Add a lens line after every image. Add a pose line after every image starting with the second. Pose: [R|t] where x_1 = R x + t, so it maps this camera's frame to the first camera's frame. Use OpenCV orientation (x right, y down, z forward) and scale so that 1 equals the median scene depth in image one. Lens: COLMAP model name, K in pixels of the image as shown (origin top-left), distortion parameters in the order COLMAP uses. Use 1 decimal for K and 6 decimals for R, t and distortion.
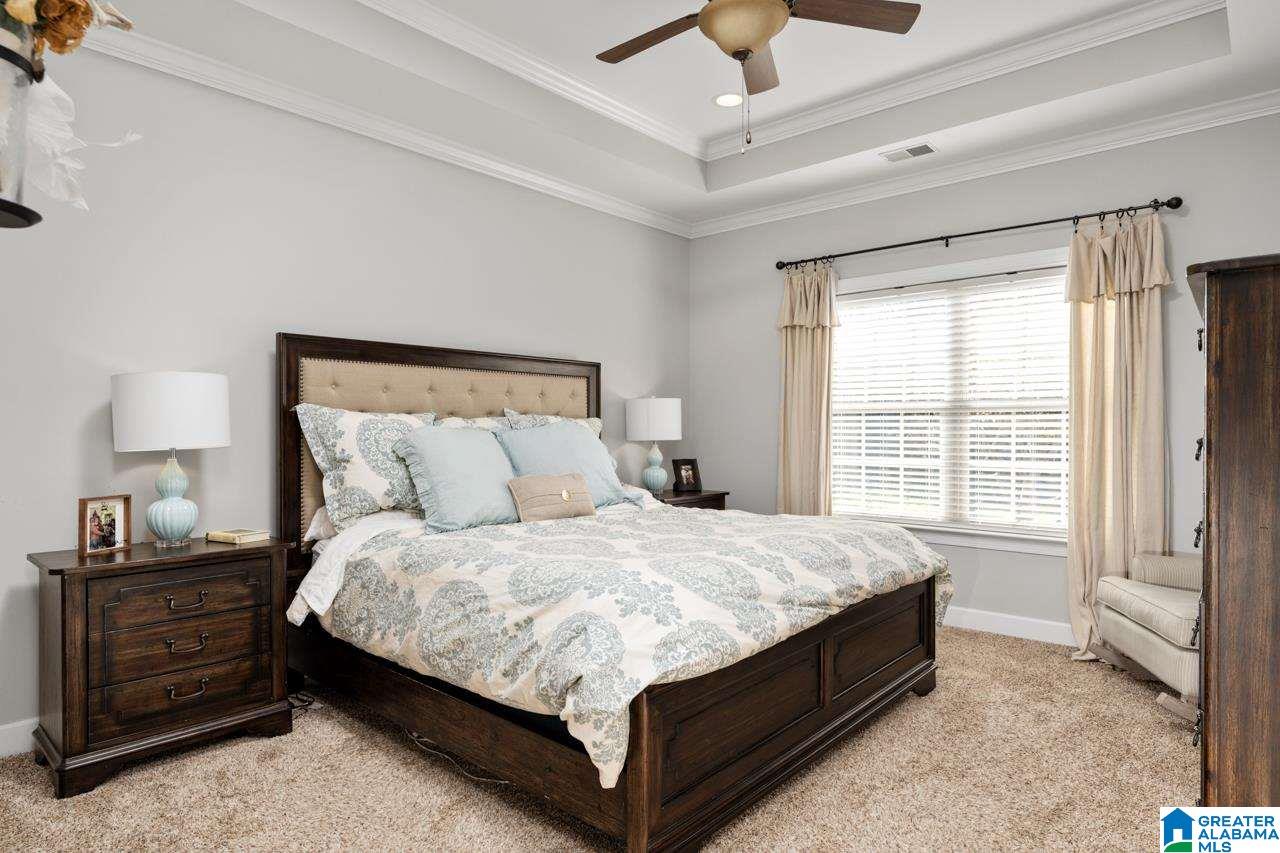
lens RADIAL K [[730.7, 0, 638.3], [0, 730.7, 431.5], [0, 0, 1]] dist [0.006424, 0.000429]
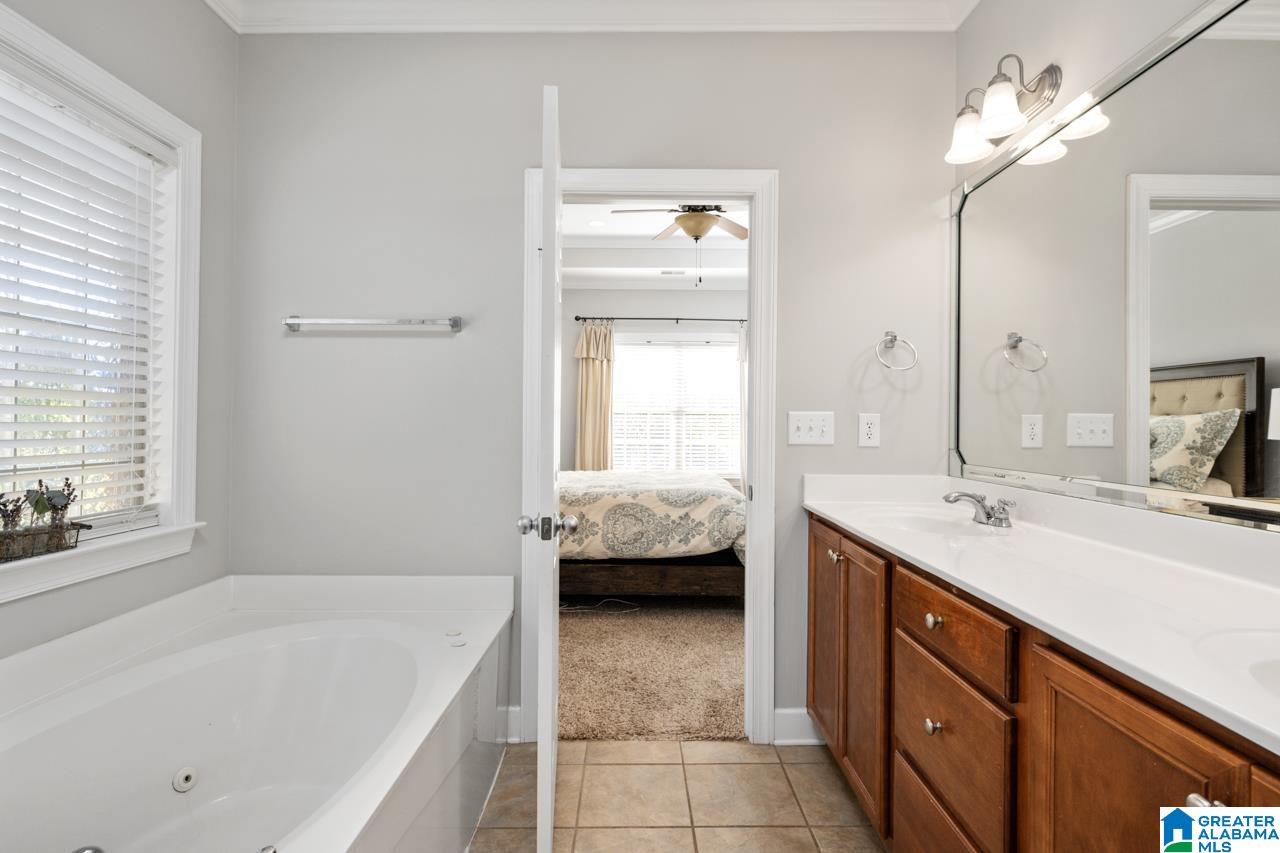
lens RADIAL K [[633.9, 0, 637.5], [0, 633.9, 425.9], [0, 0, 1]] dist [0.013089, -0.000195]
pose [[0.743568, 0.001067, 0.668659, -1.249501], [-0.003021, 0.999994, 0.001765, 0.003873], [-0.668653, -0.003333, 0.743567, -0.208278]]
